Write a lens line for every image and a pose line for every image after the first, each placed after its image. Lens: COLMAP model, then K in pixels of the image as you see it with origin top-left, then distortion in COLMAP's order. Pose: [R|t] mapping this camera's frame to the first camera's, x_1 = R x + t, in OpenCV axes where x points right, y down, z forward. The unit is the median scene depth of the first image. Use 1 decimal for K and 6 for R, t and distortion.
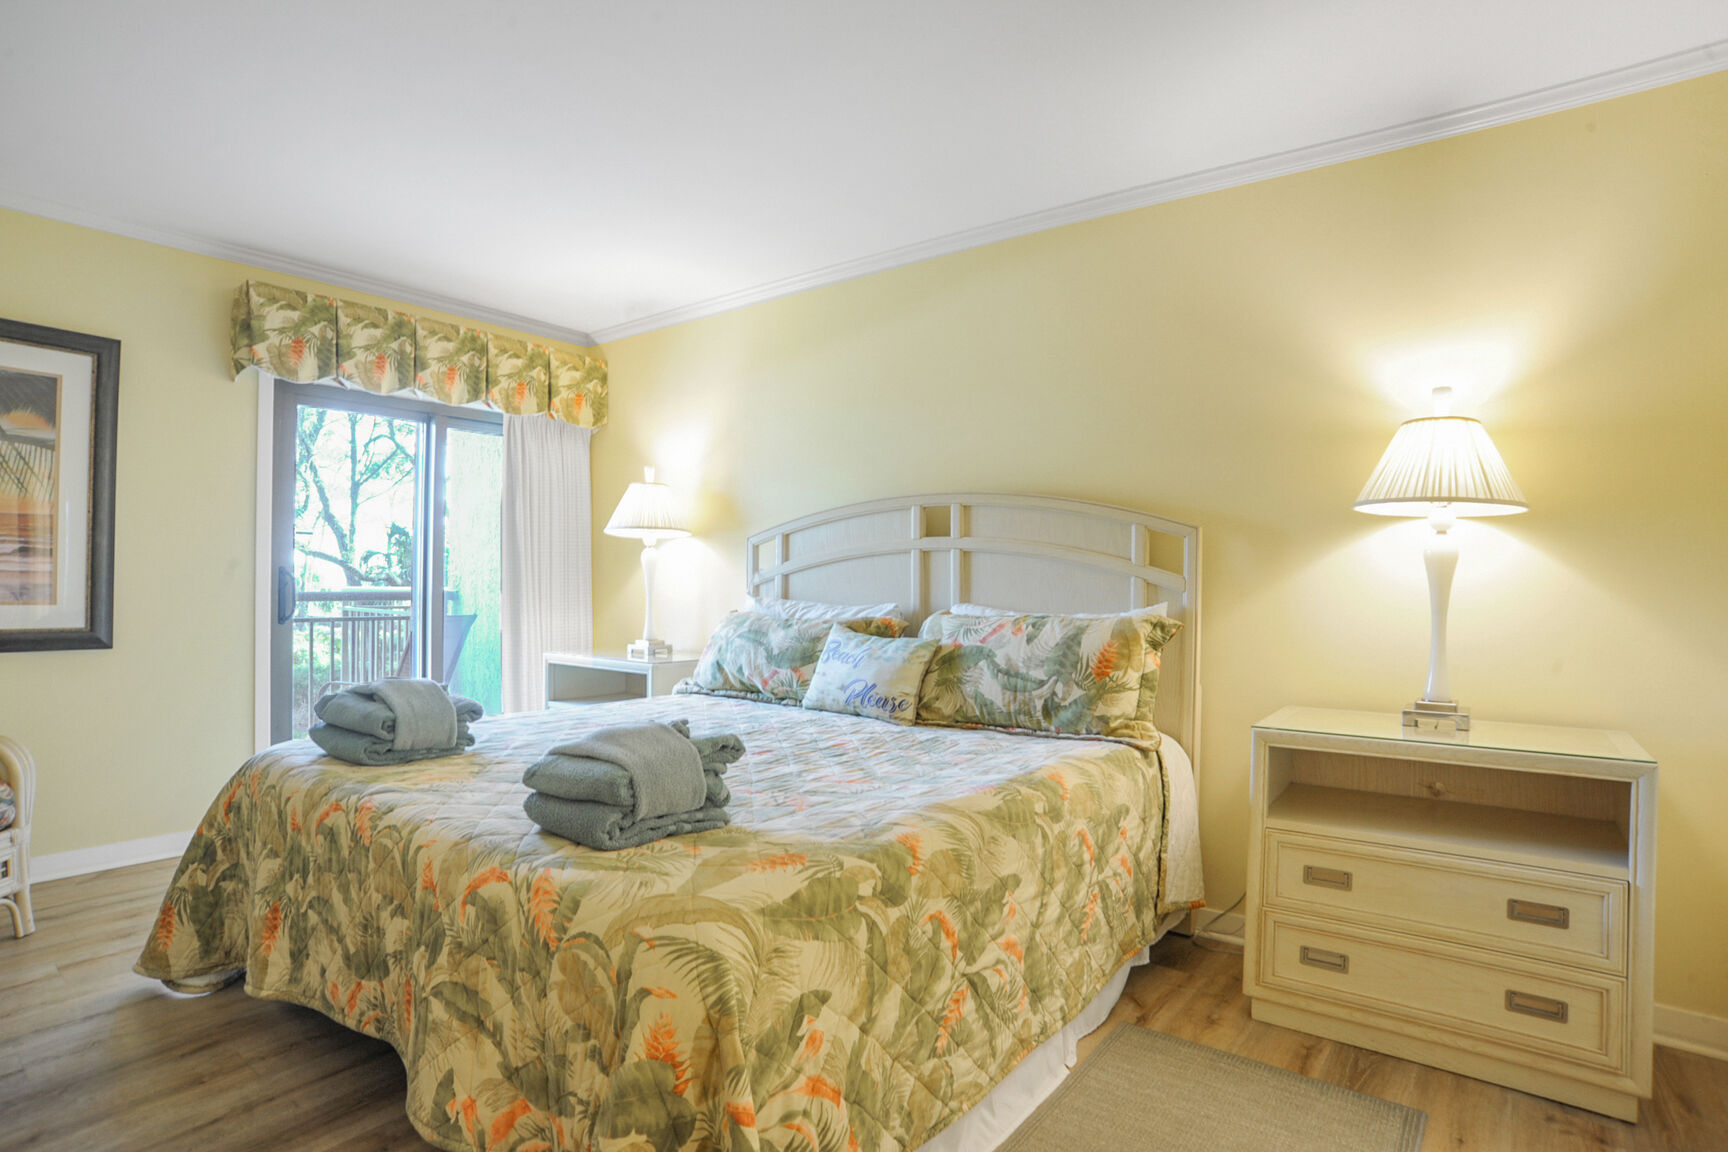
lens RADIAL K [[883.8, 0, 859.7], [0, 883.8, 581.5], [0, 0, 1]] dist [-0.106184, 0.050950]
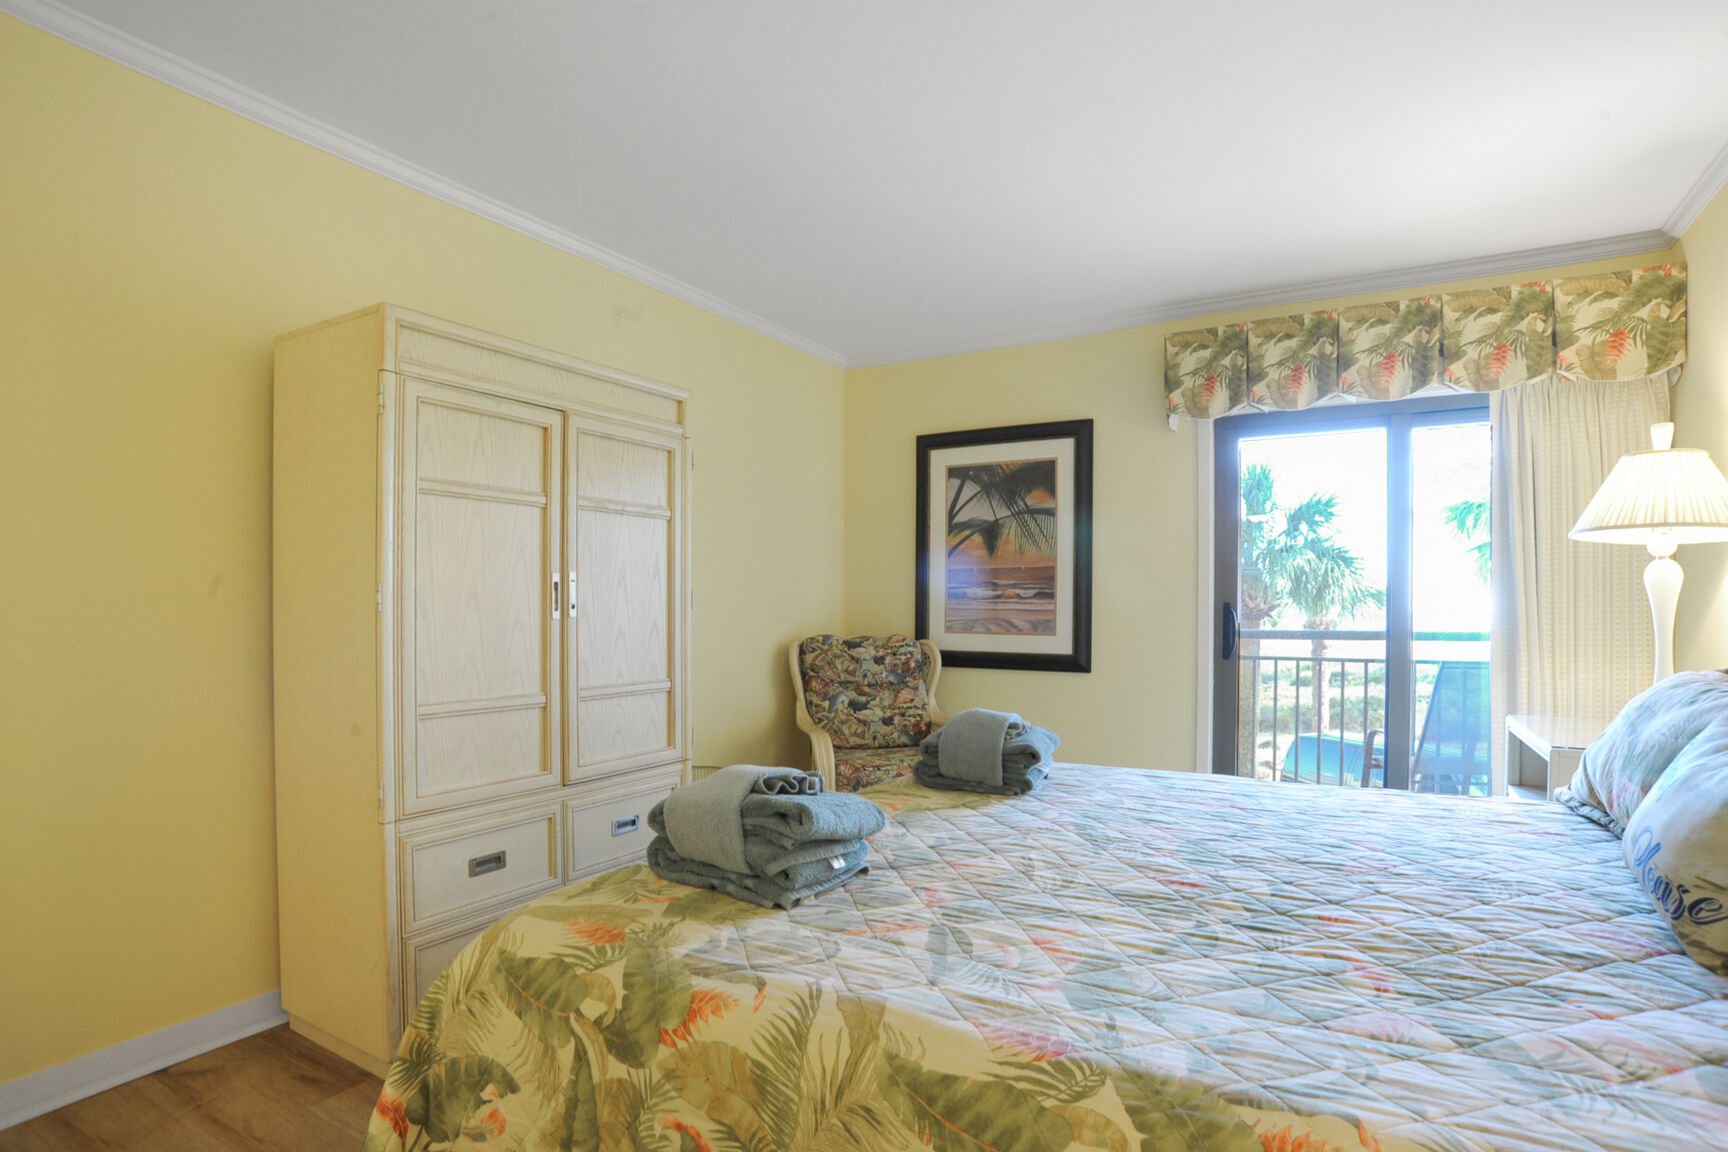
lens RADIAL K [[913.3, 0, 862.3], [0, 913.3, 593.0], [0, 0, 1]] dist [-0.073340, 0.028260]
pose [[0.114981, -0.026612, -0.993011, 0.333133], [-0.001020, 0.999637, -0.026908, 0.000460], [0.993367, 0.004107, 0.114912, 0.454035]]
